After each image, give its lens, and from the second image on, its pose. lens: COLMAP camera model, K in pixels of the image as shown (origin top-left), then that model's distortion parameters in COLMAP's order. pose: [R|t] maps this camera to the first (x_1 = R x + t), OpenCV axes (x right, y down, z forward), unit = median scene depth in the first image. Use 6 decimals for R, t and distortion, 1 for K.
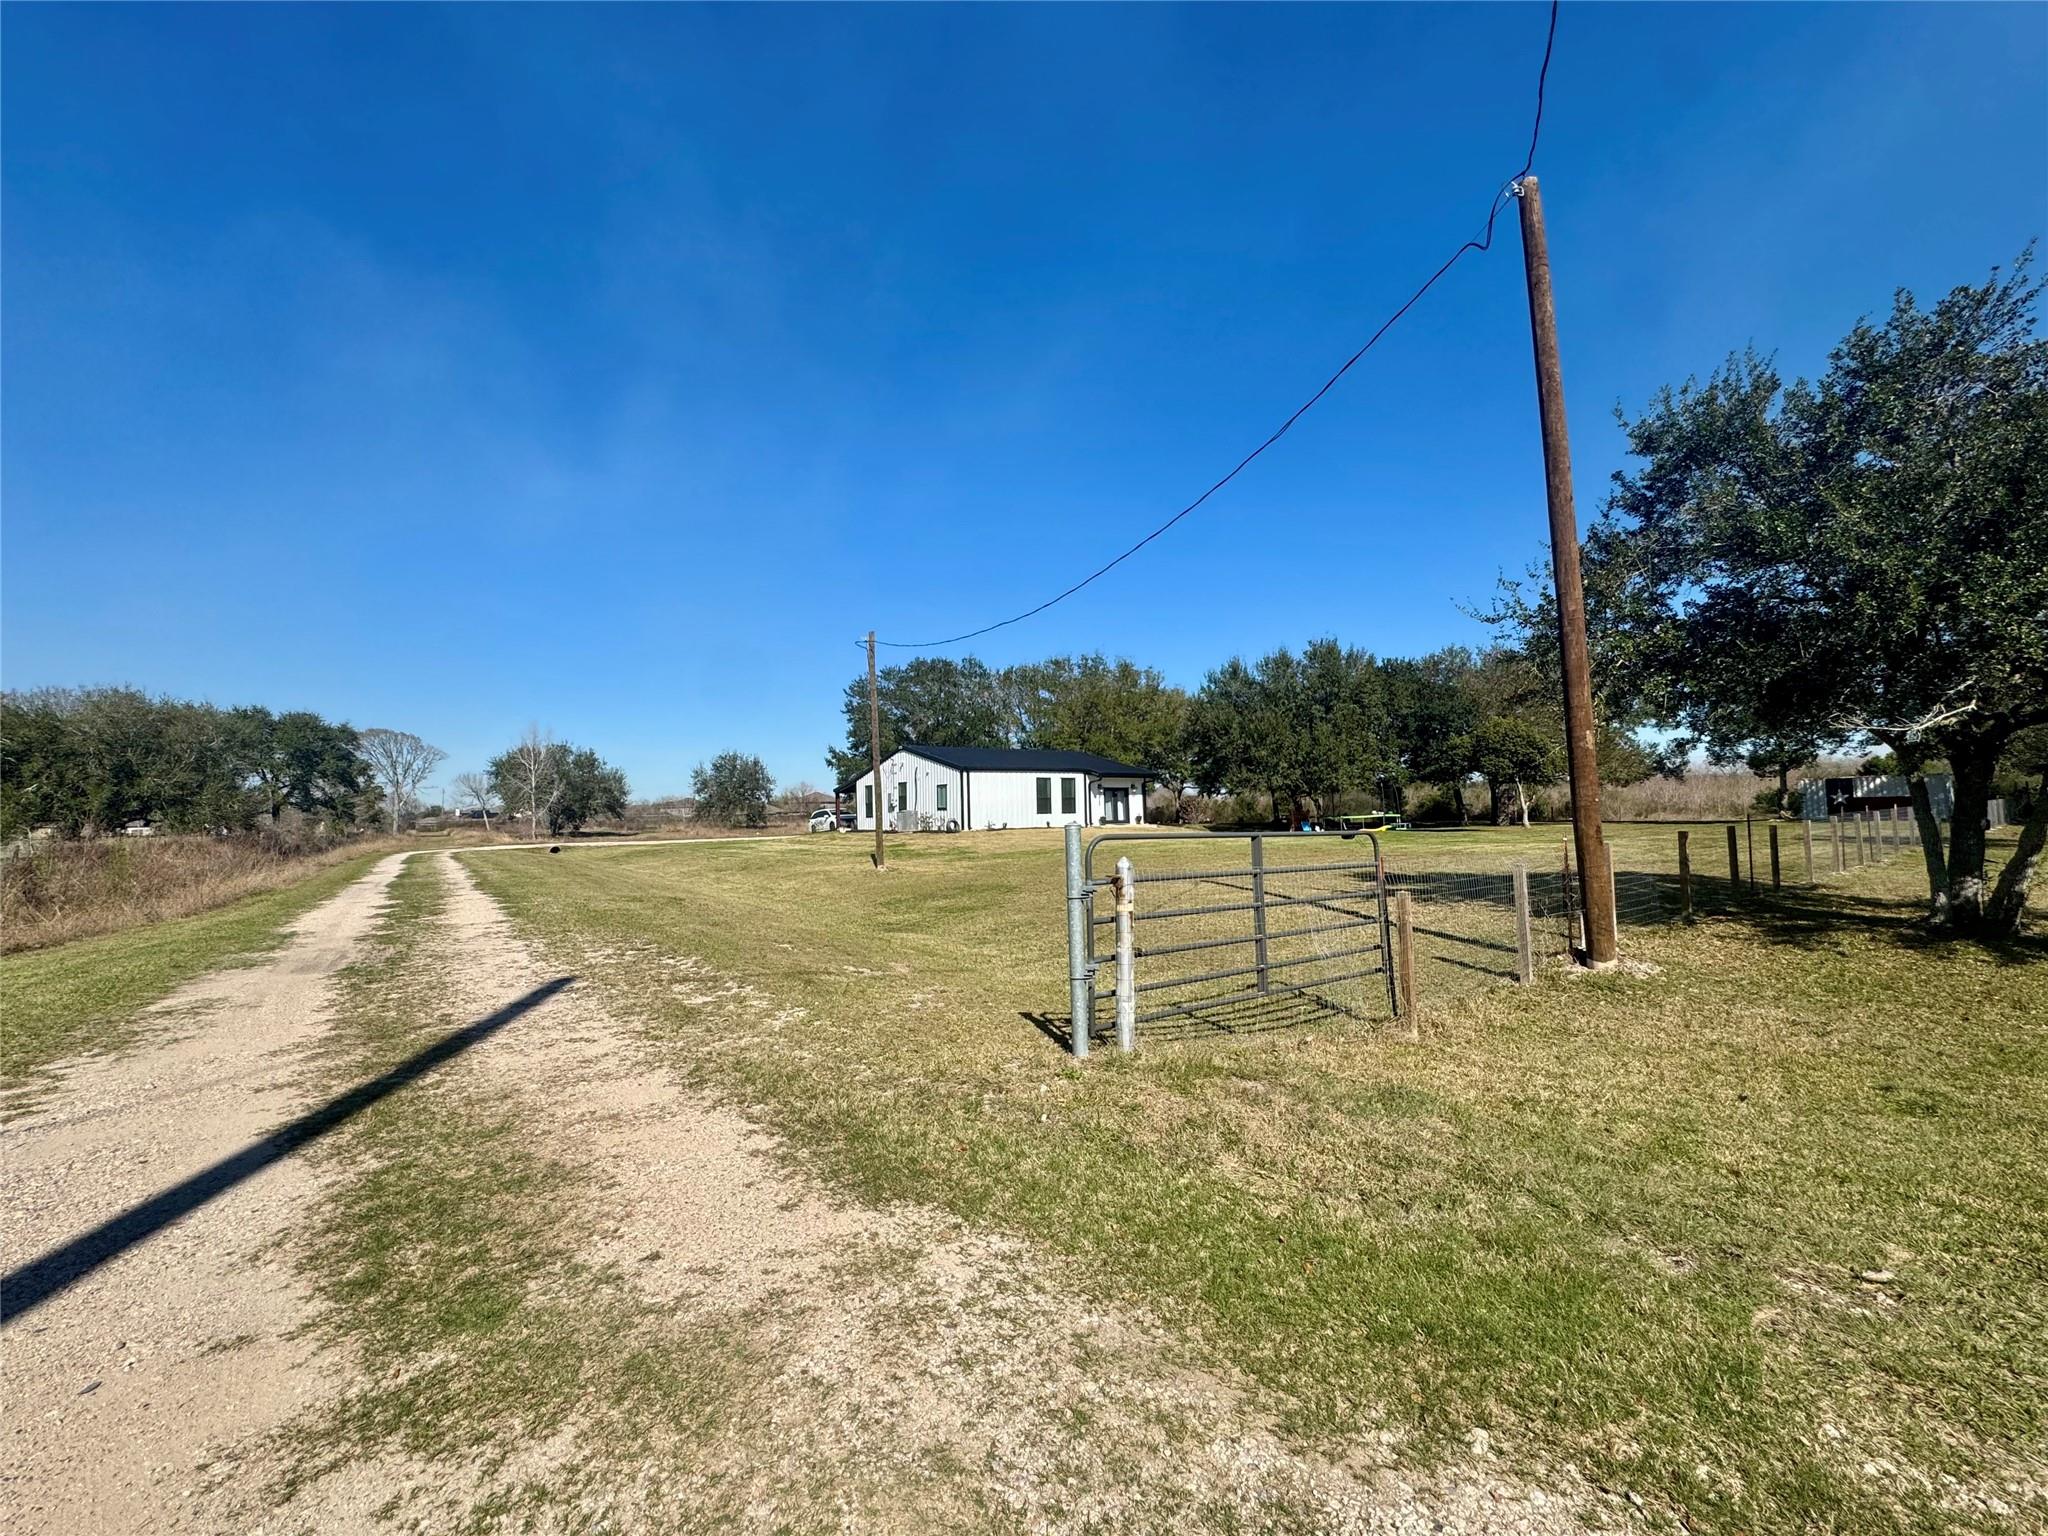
lens RADIAL K [[804.7, 0, 1024.0], [0, 804.7, 768.0], [0, 0, 1]] dist [0.001138, 0.000045]
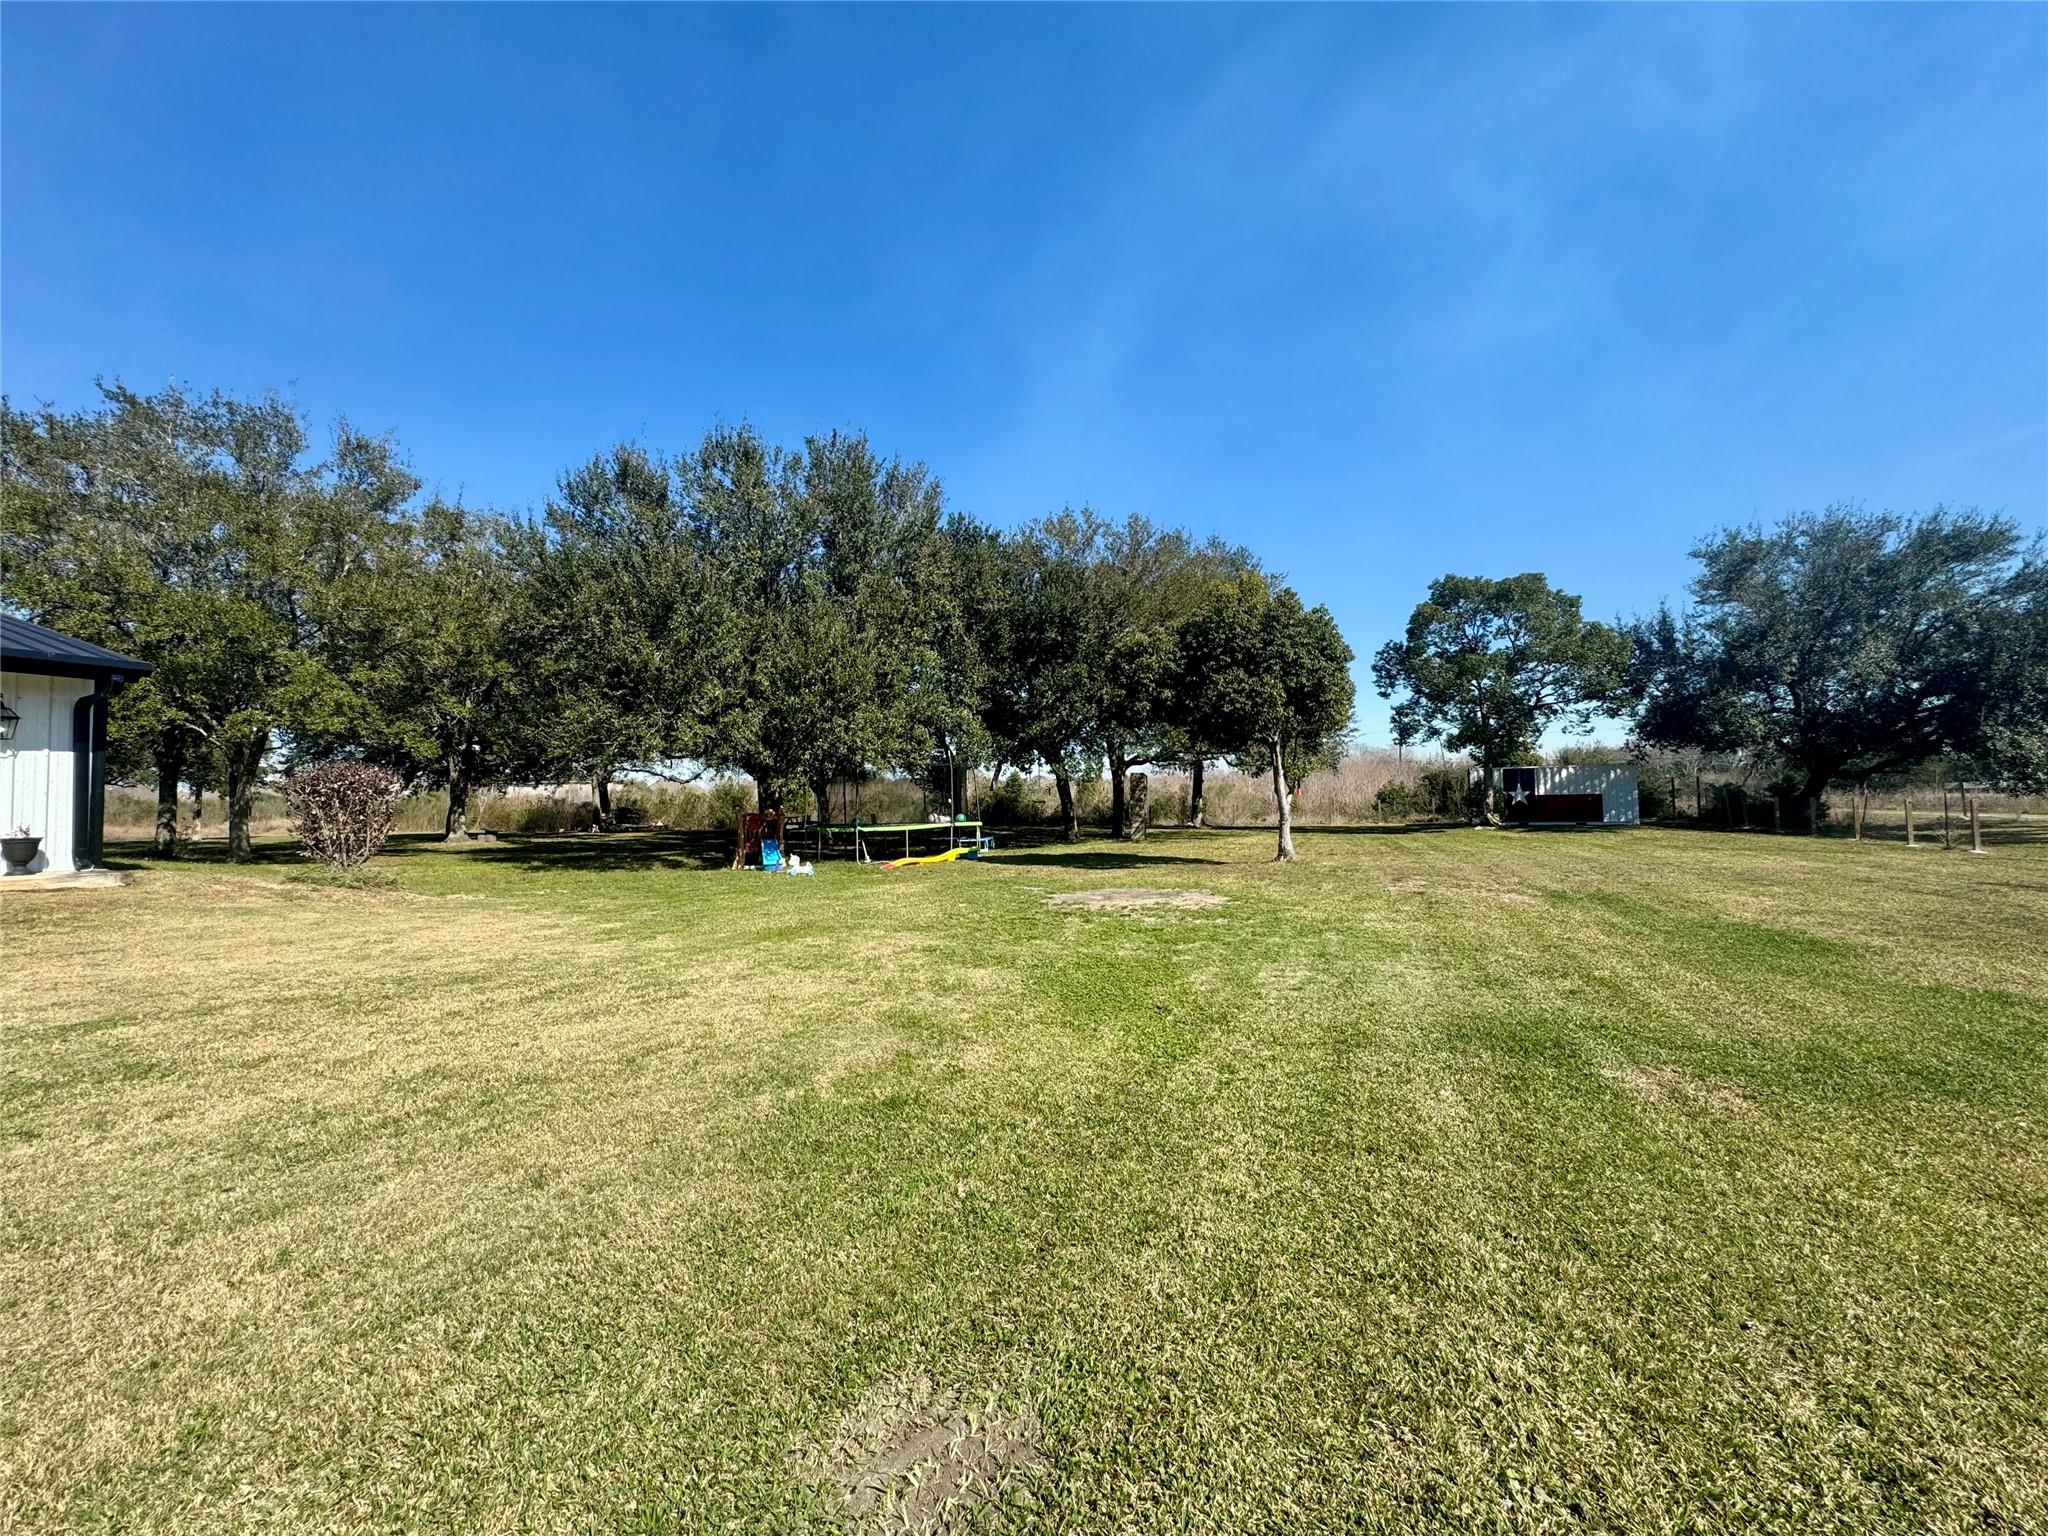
lens RADIAL K [[804.7, 0, 1024.0], [0, 804.7, 768.0], [0, 0, 1]] dist [0.001138, 0.000045]
pose [[0.855841, 0.029204, 0.516414, 0.243890], [-0.036361, 0.999332, 0.003747, 0.024672], [-0.515959, -0.021984, 0.856331, 0.580484]]
